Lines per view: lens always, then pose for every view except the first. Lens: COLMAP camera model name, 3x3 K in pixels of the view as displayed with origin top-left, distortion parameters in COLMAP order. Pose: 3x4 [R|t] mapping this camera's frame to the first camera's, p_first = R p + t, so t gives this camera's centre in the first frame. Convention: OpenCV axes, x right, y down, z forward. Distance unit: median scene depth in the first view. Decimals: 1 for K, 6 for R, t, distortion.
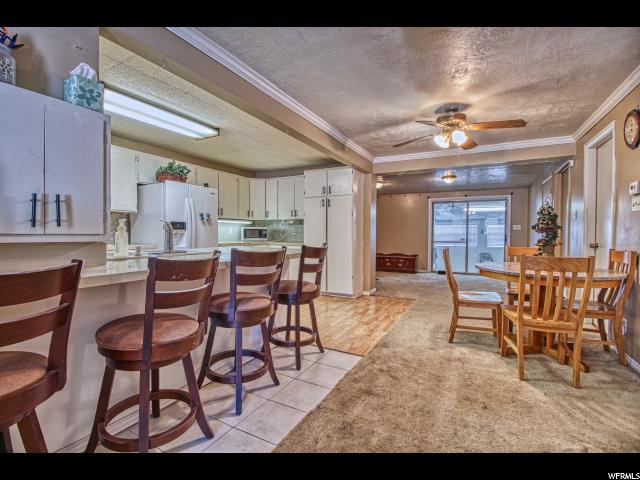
lens RADIAL K [[298.9, 0, 318.3], [0, 298.9, 239.9], [0, 0, 1]] dist [-0.003675, -0.000751]
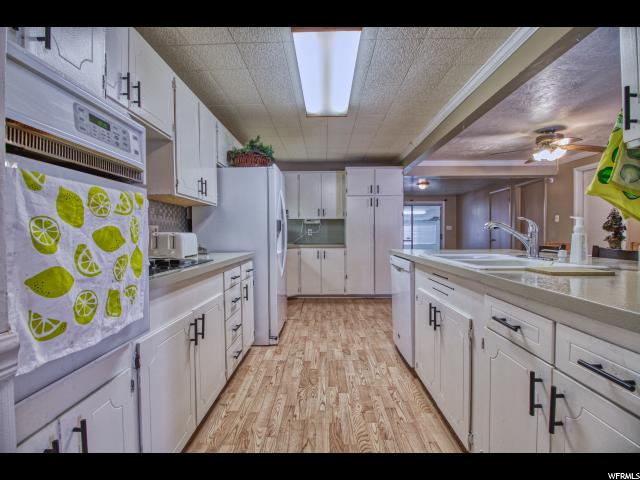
lens RADIAL K [[304.1, 0, 320.0], [0, 304.1, 240.0], [0, 0, 1]] dist [-0.002570, -0.000250]
pose [[0.882345, -0.019141, 0.470215, -0.500270], [0.020759, 0.999783, 0.001746, -0.006561], [-0.470146, 0.008221, 0.882550, 0.181981]]
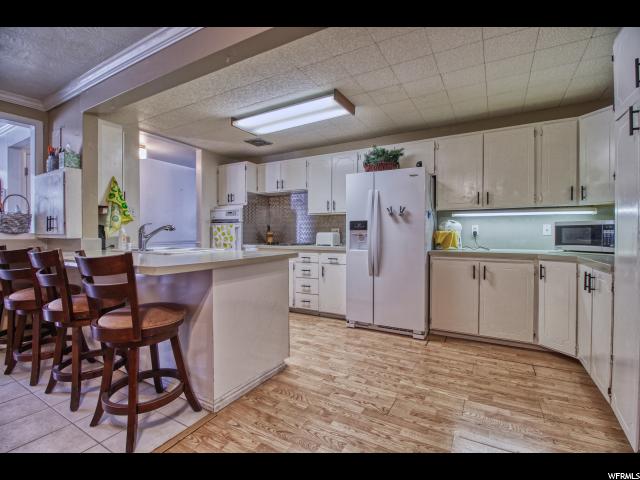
lens RADIAL K [[298.9, 0, 318.3], [0, 298.9, 239.9], [0, 0, 1]] dist [-0.003675, -0.000751]
pose [[-0.032794, 0.015190, -0.999347, 0.249002], [-0.024814, 0.999564, 0.016007, -0.011895], [0.999154, 0.025323, -0.032403, 0.615737]]
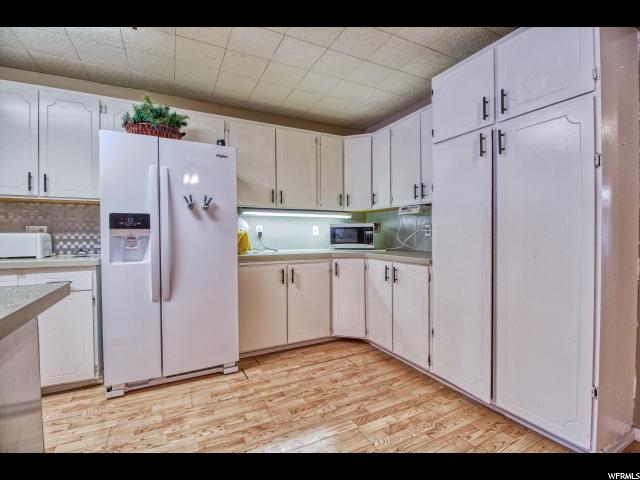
lens RADIAL K [[298.9, 0, 318.3], [0, 298.9, 239.9], [0, 0, 1]] dist [-0.003675, -0.000751]
pose [[0.823686, 0.002511, -0.567041, 0.047639], [-0.005255, 0.999981, -0.003206, -0.011196], [0.567022, 0.005621, 0.823683, 0.517176]]
